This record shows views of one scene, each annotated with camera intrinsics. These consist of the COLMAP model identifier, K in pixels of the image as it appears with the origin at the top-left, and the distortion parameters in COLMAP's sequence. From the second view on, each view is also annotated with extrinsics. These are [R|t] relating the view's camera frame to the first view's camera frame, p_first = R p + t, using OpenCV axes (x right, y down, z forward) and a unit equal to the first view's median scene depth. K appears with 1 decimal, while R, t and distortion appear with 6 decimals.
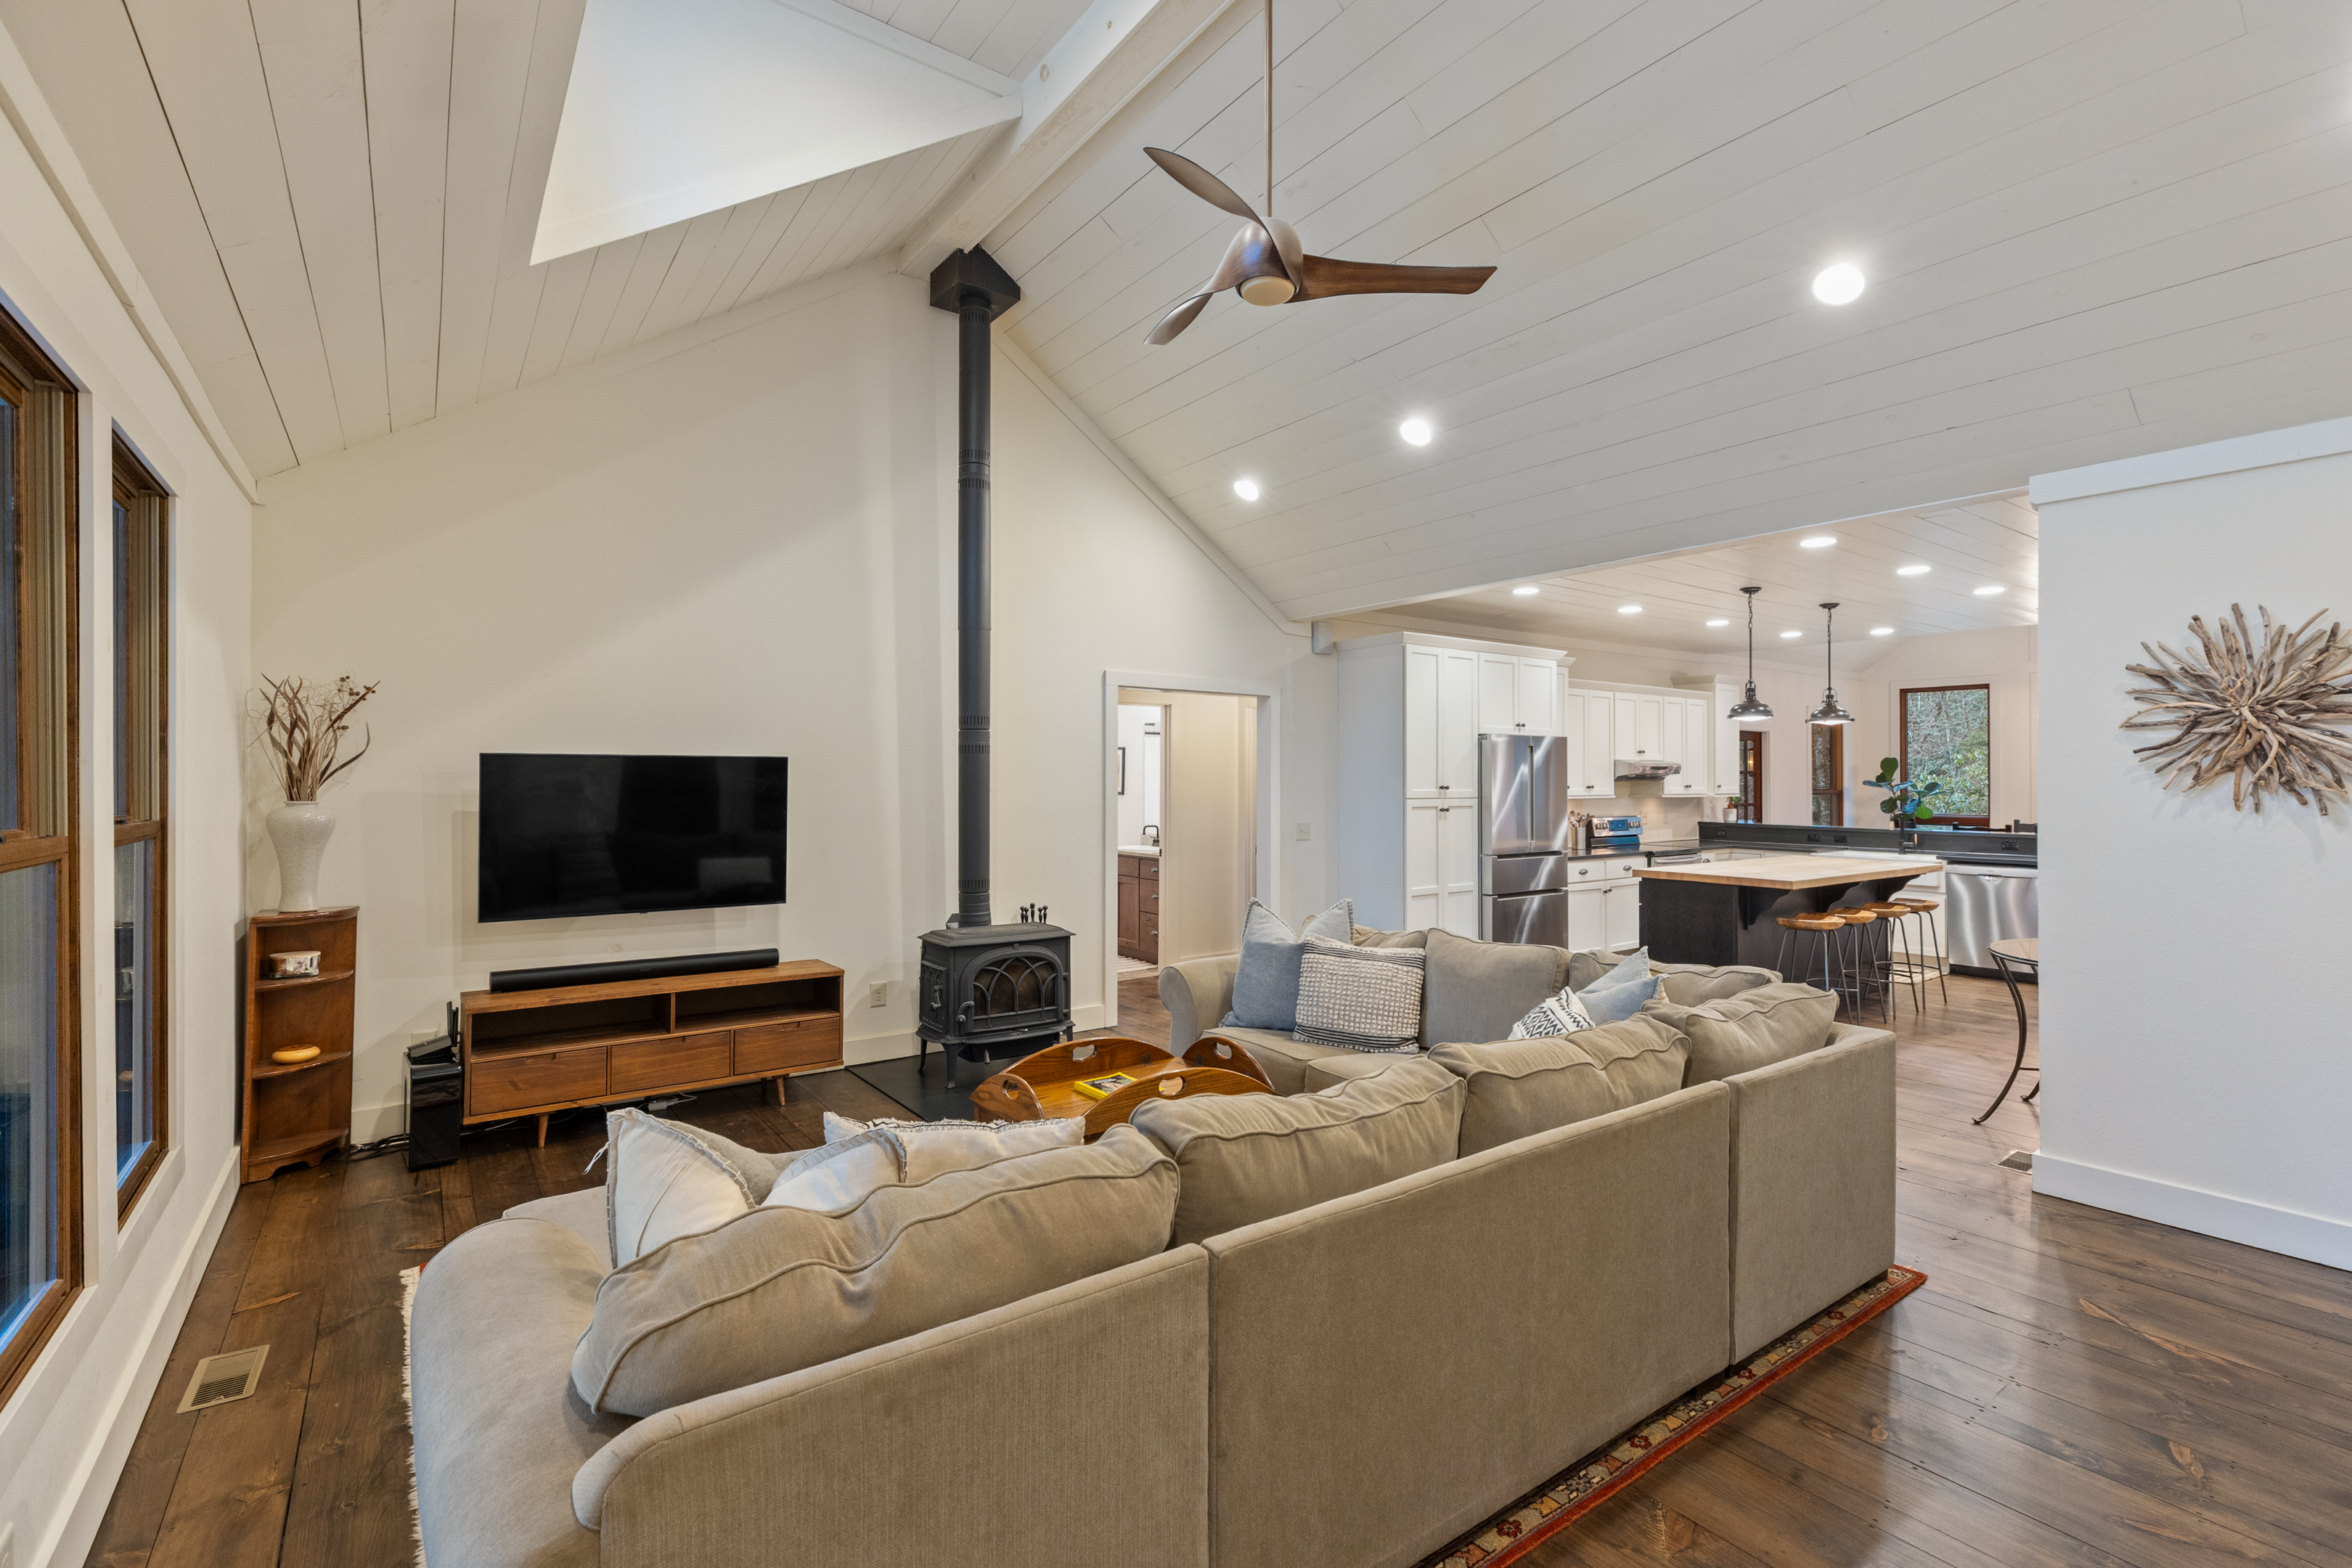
lens RADIAL K [[1062.3, 0, 1188.2], [0, 1062.3, 766.1], [0, 0, 1]] dist [0.006229, -0.000153]
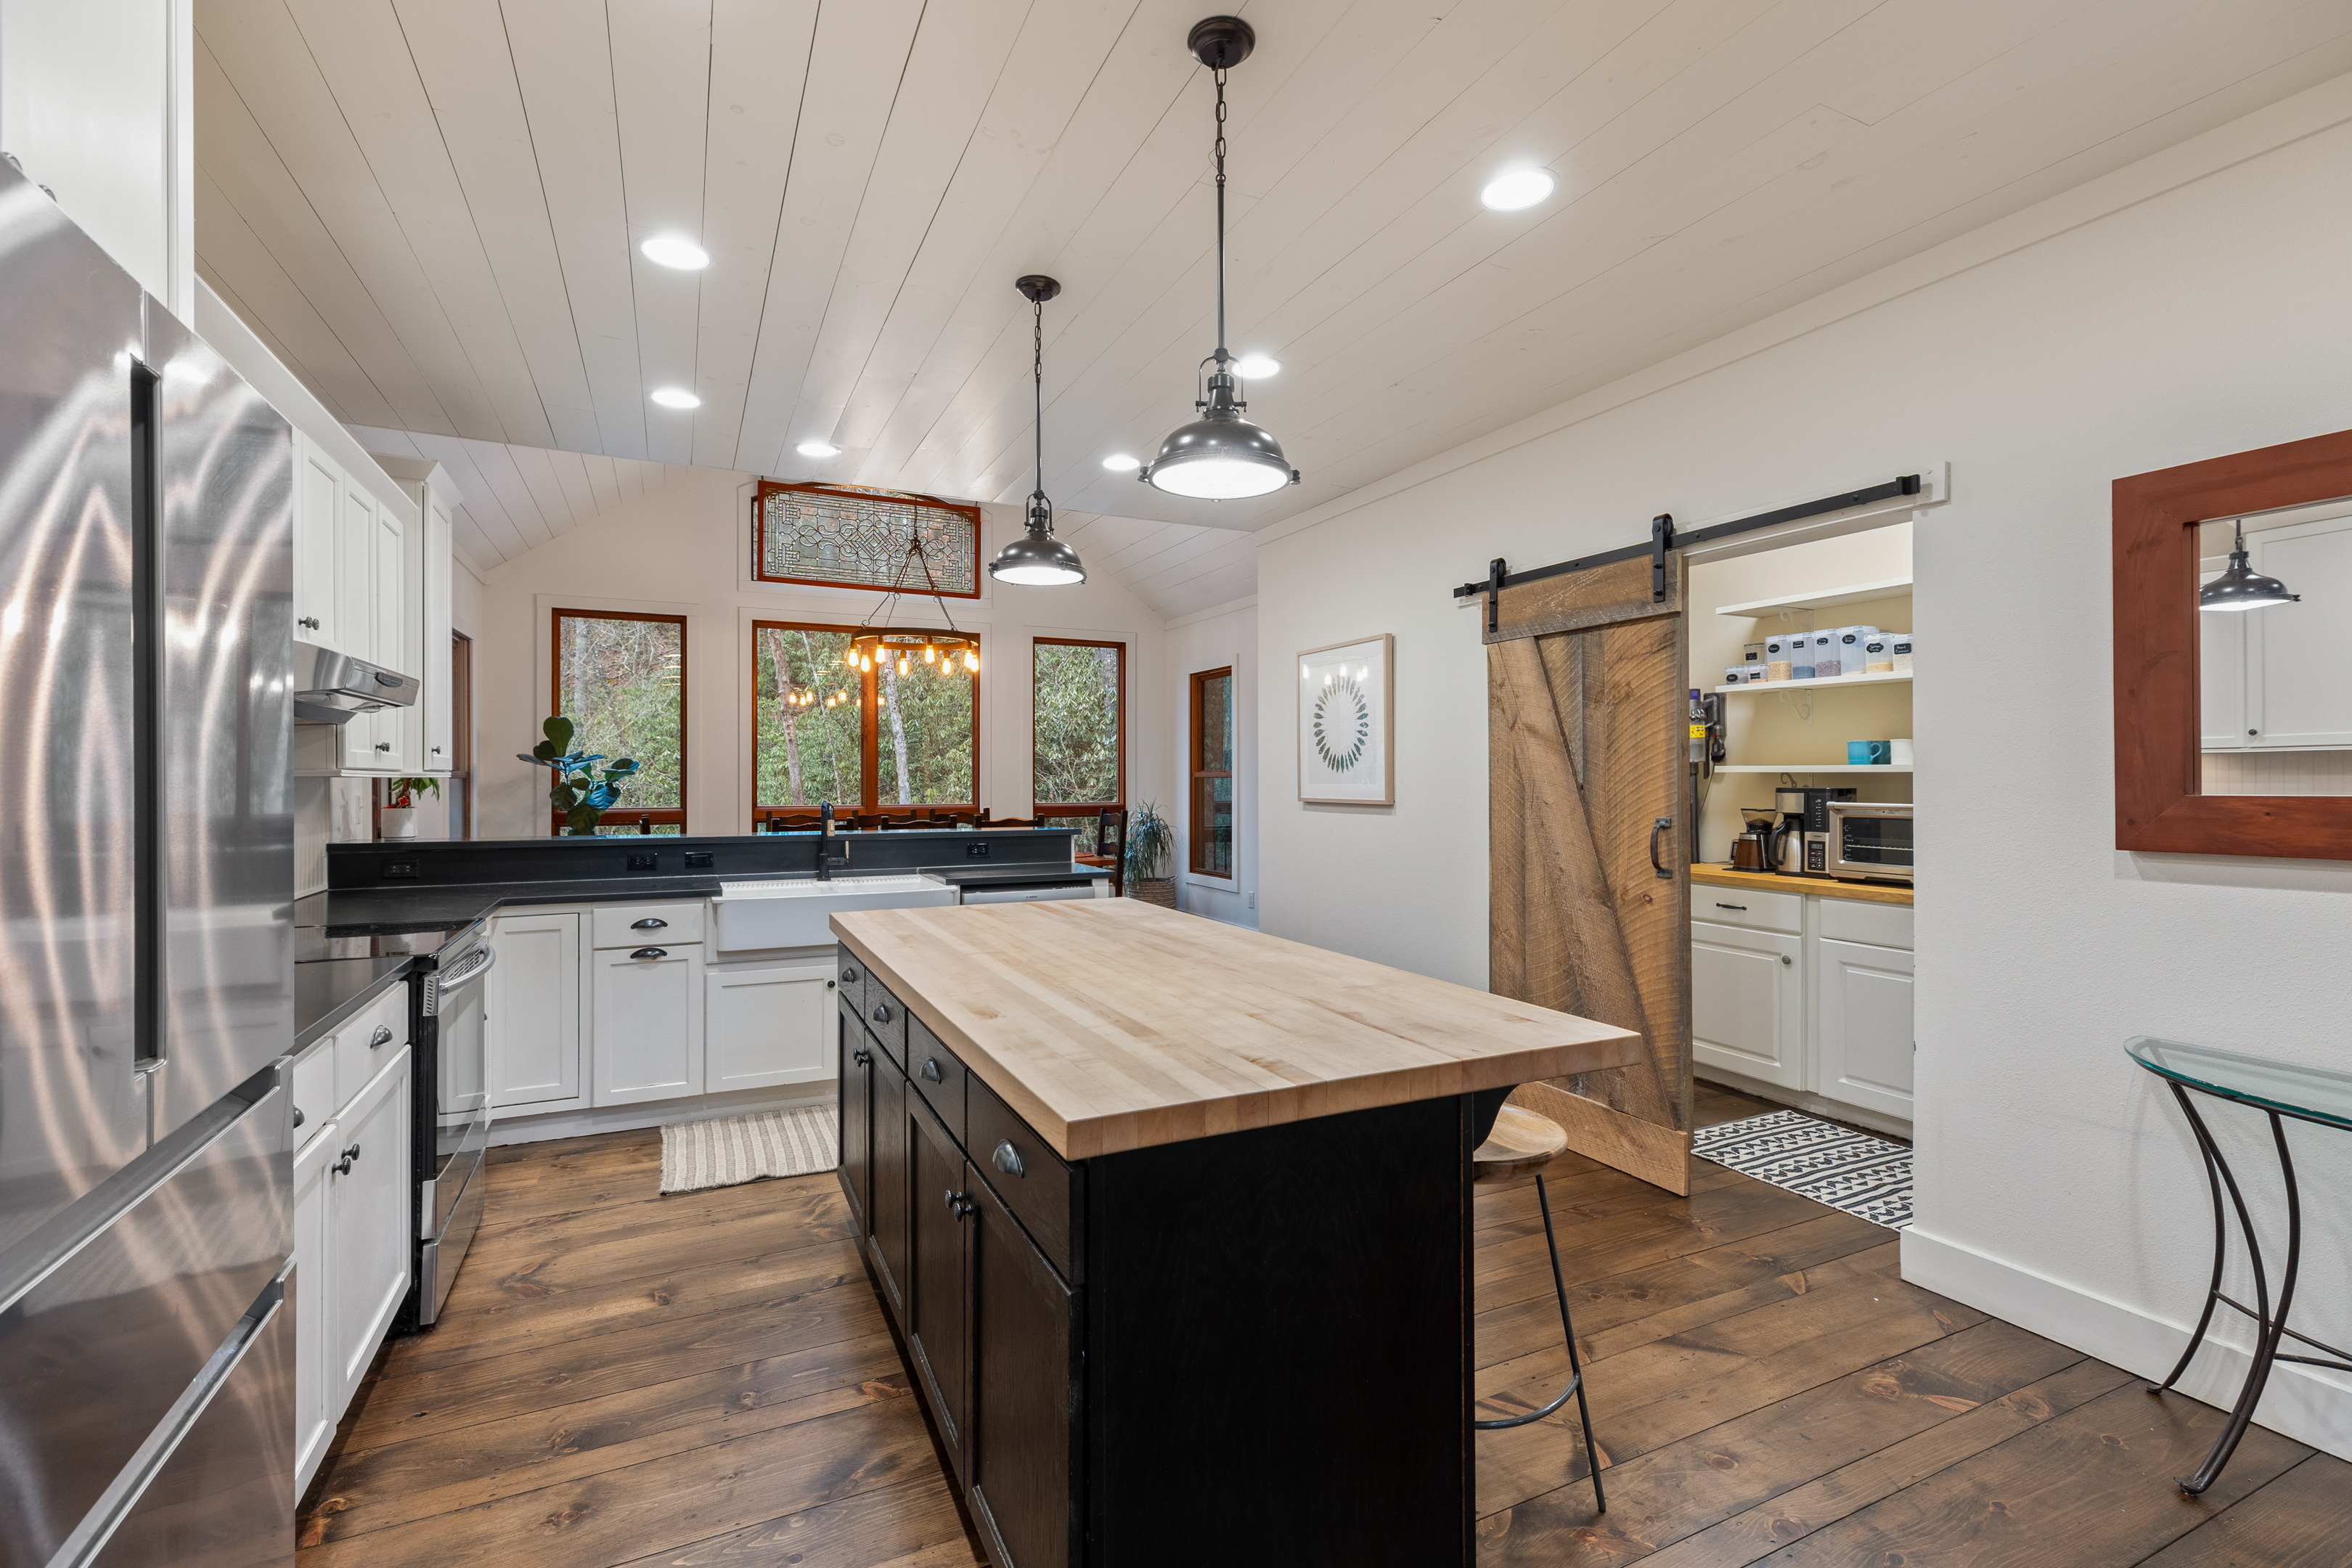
lens RADIAL K [[1062.3, 0, 1188.4], [0, 1062.3, 778.0], [0, 0, 1]] dist [0.006229, -0.000153]
pose [[0.185798, -0.002096, 0.982586, 0.238856], [-0.012380, 0.999913, 0.004474, 0.034457], [-0.982510, -0.012996, 0.185756, 0.950380]]
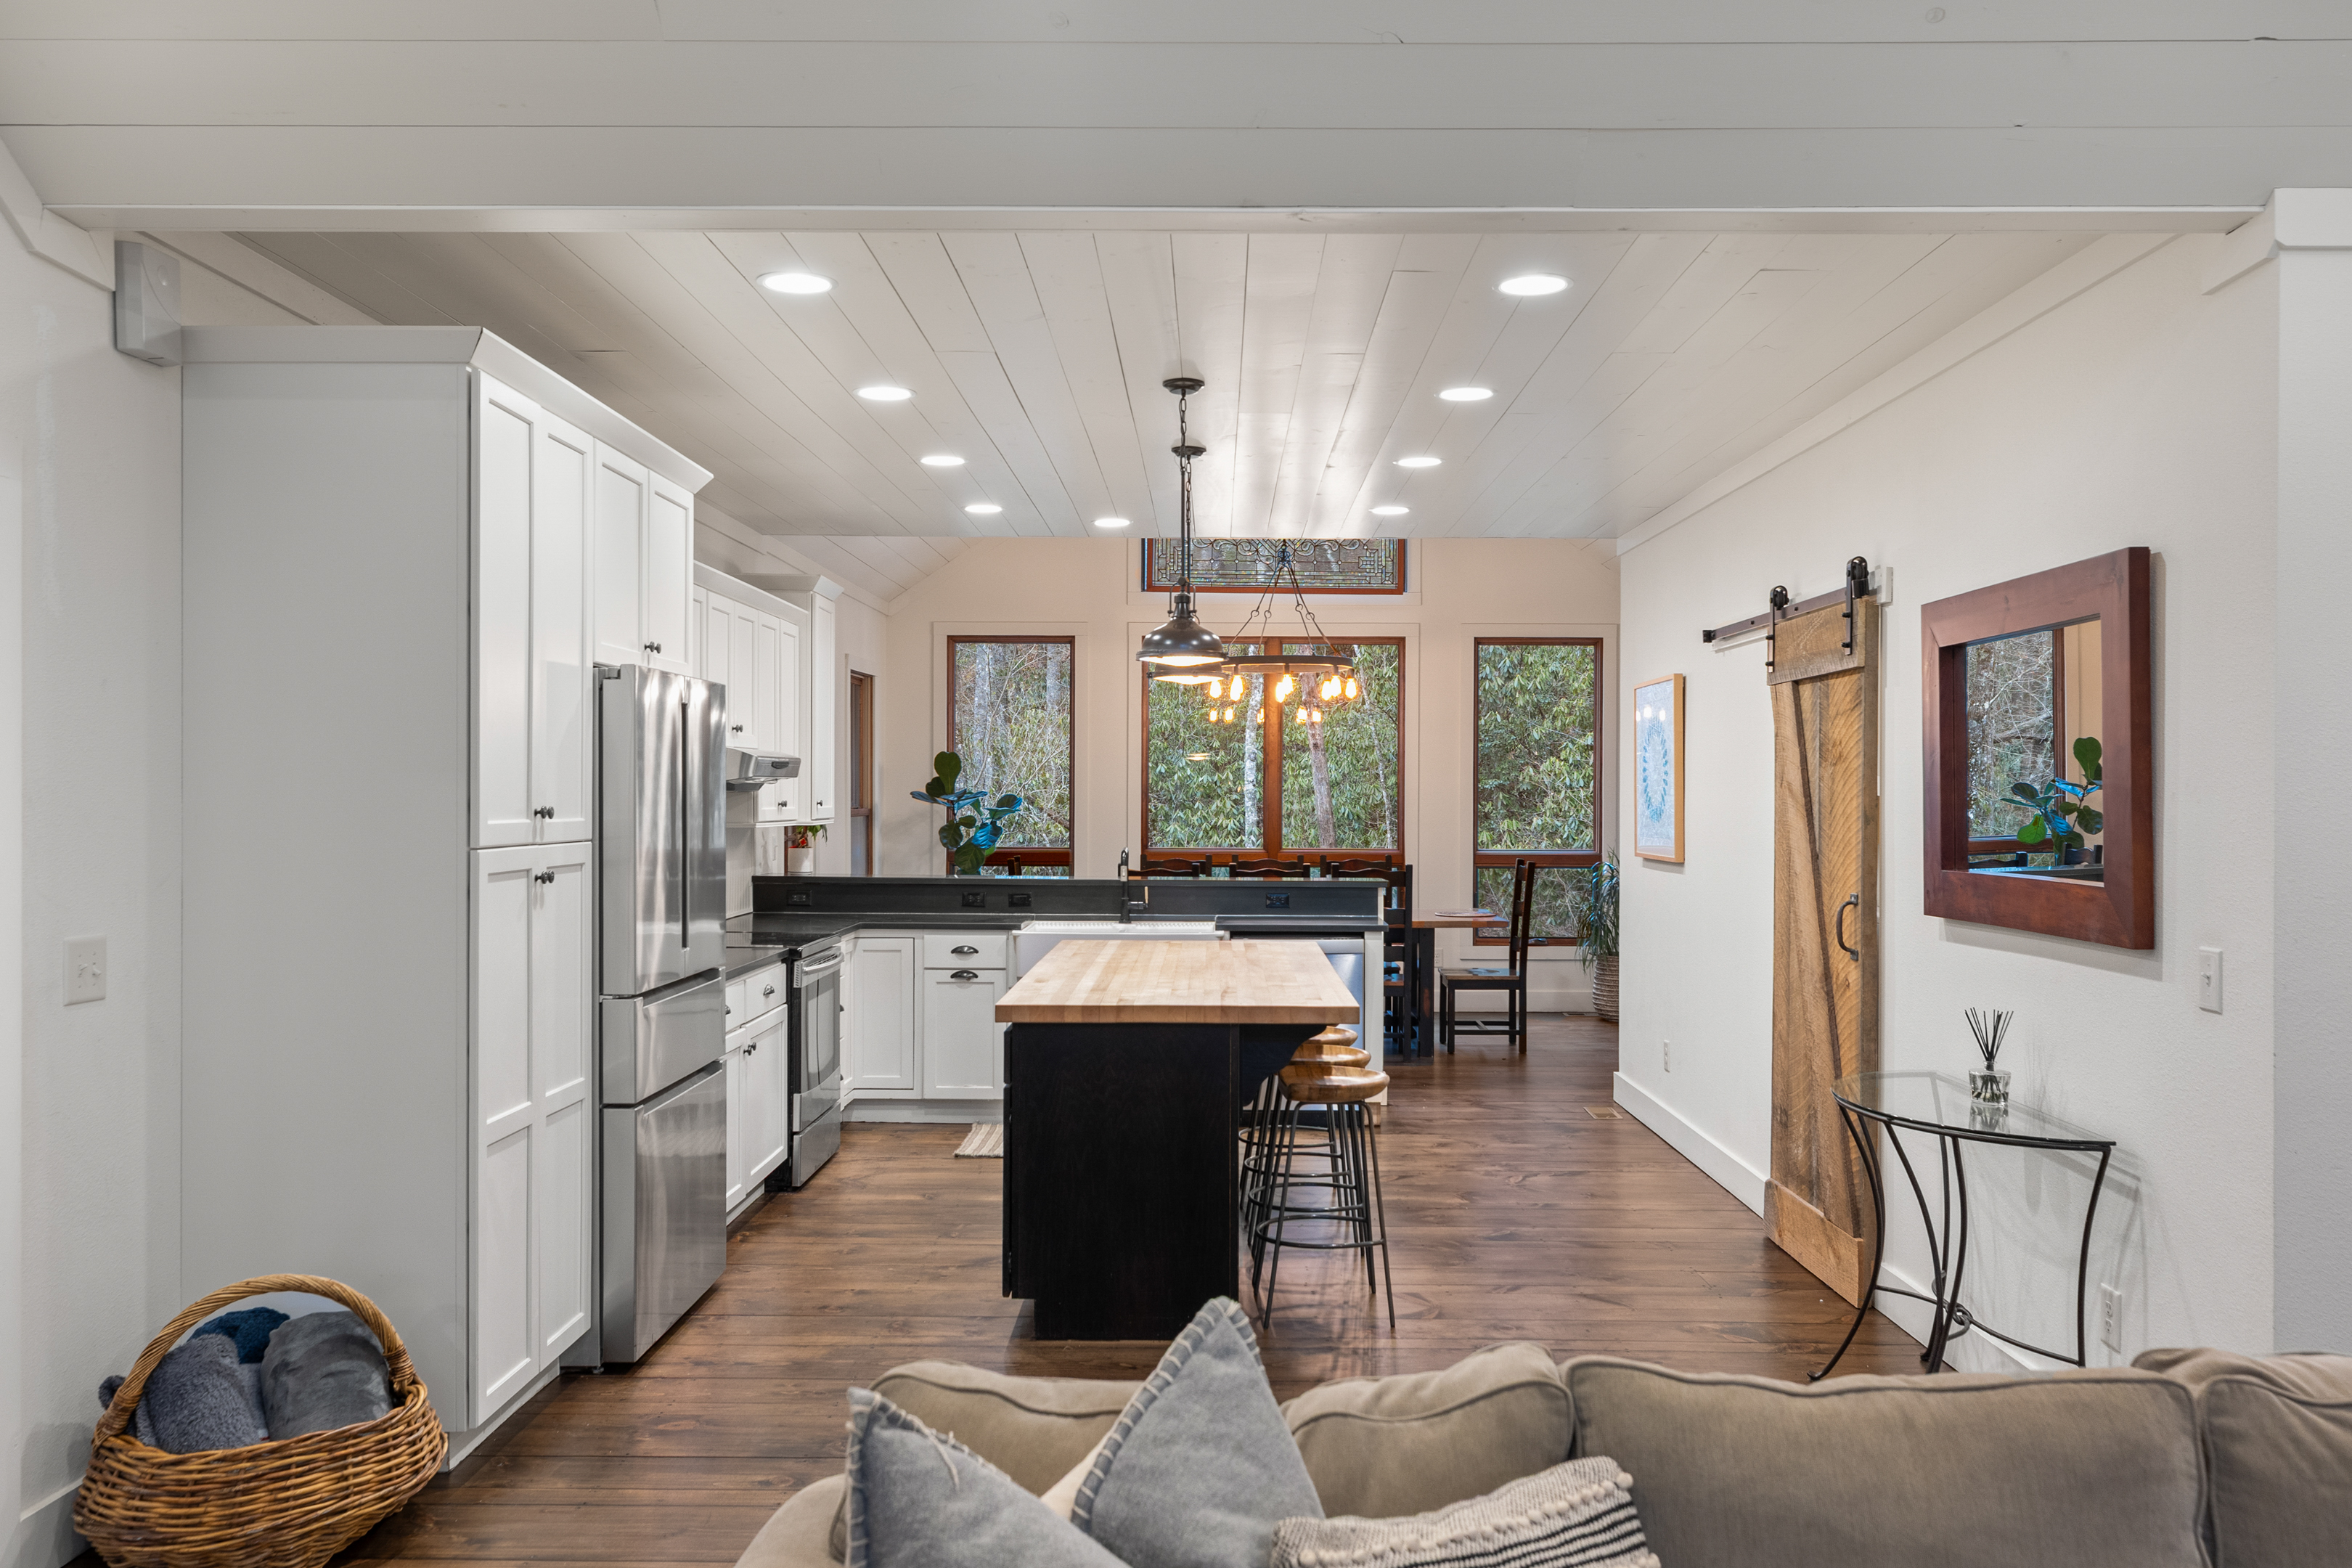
lens RADIAL K [[1854.8, 0, 1174.7], [0, 1854.8, 803.4], [0, 0, 1]] dist [-0.004164, -0.011063]
pose [[0.609426, -0.003627, 0.792834, -0.115854], [-0.013402, 0.999800, 0.014876, 0.005639], [-0.792729, -0.019691, 0.609256, 0.506682]]
